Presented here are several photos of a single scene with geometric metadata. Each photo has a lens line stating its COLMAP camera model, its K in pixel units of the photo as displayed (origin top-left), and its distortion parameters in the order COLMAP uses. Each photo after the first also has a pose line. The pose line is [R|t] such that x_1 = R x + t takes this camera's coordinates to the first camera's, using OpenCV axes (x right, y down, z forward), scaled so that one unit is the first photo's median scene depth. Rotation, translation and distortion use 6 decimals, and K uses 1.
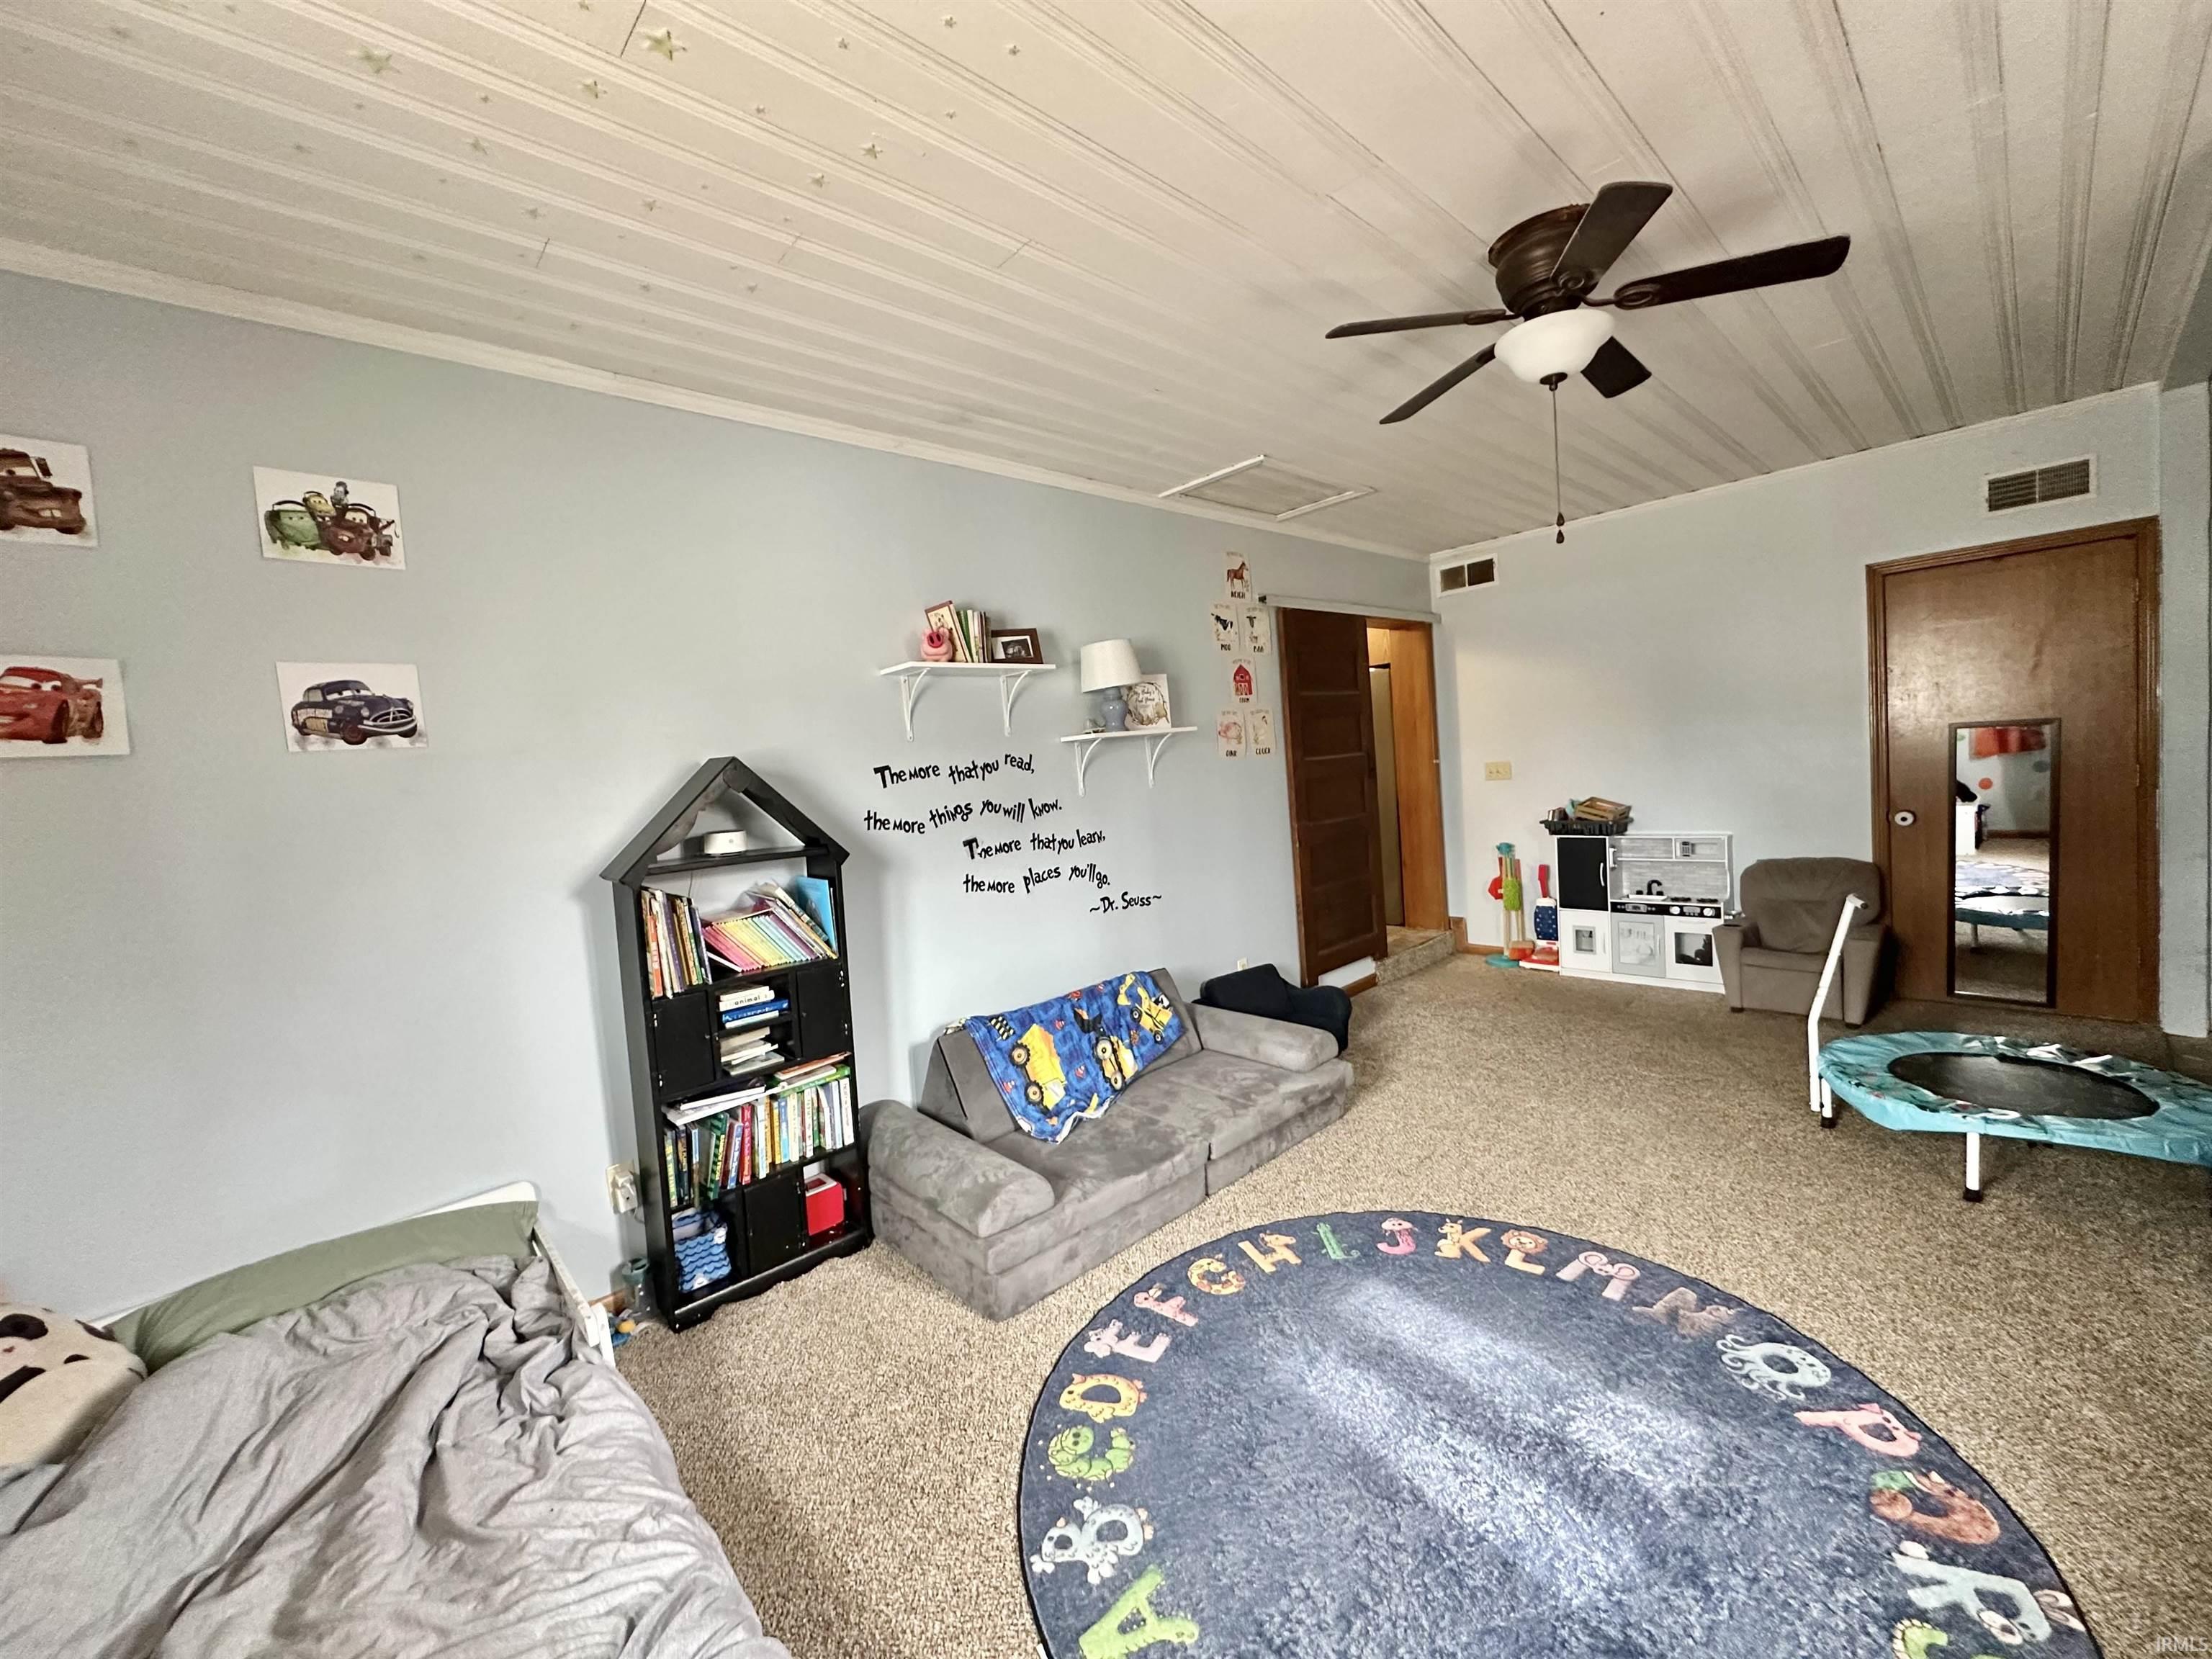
lens RADIAL K [[877.4, 0, 1094.0], [0, 877.4, 826.9], [0, 0, 1]] dist [-0.004807, 0.000753]
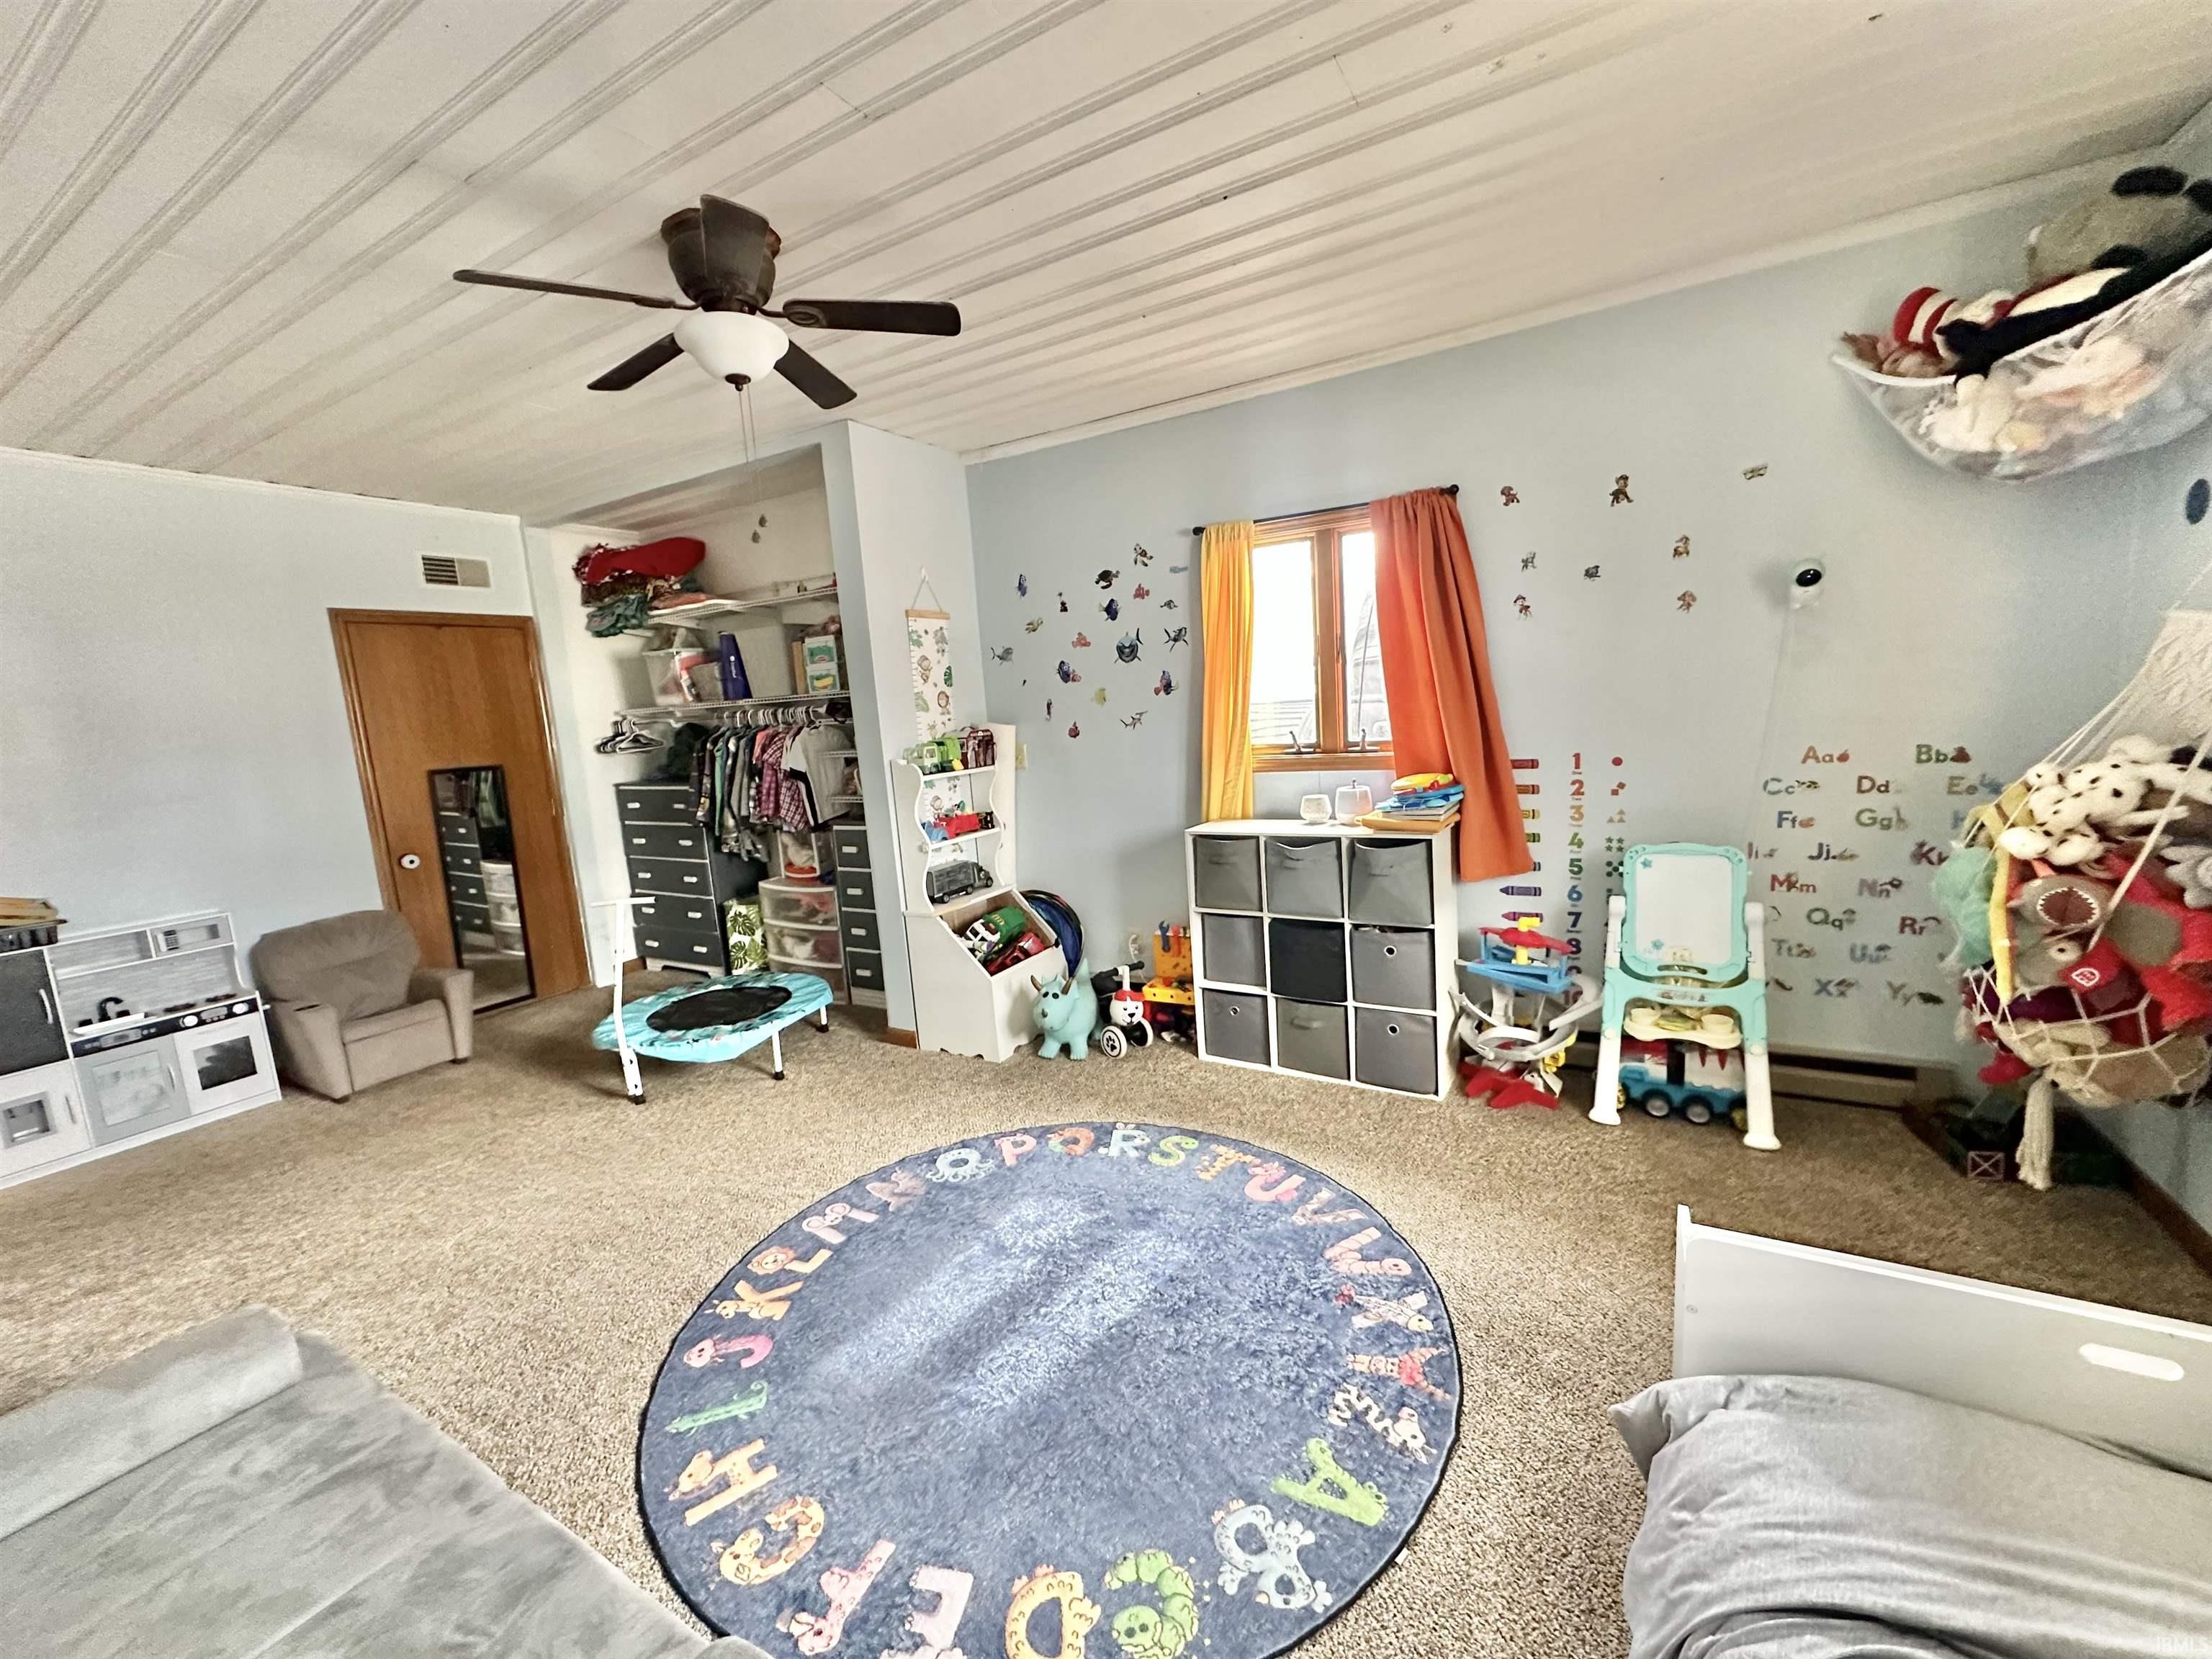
lens RADIAL K [[877.4, 0, 1112.3], [0, 877.4, 834.2], [0, 0, 1]] dist [-0.004807, 0.000753]
pose [[-0.299654, -0.045791, 0.952948, -0.503711], [0.155439, 0.983158, 0.096120, -0.019473], [-0.941300, 0.176928, -0.287489, 0.825769]]
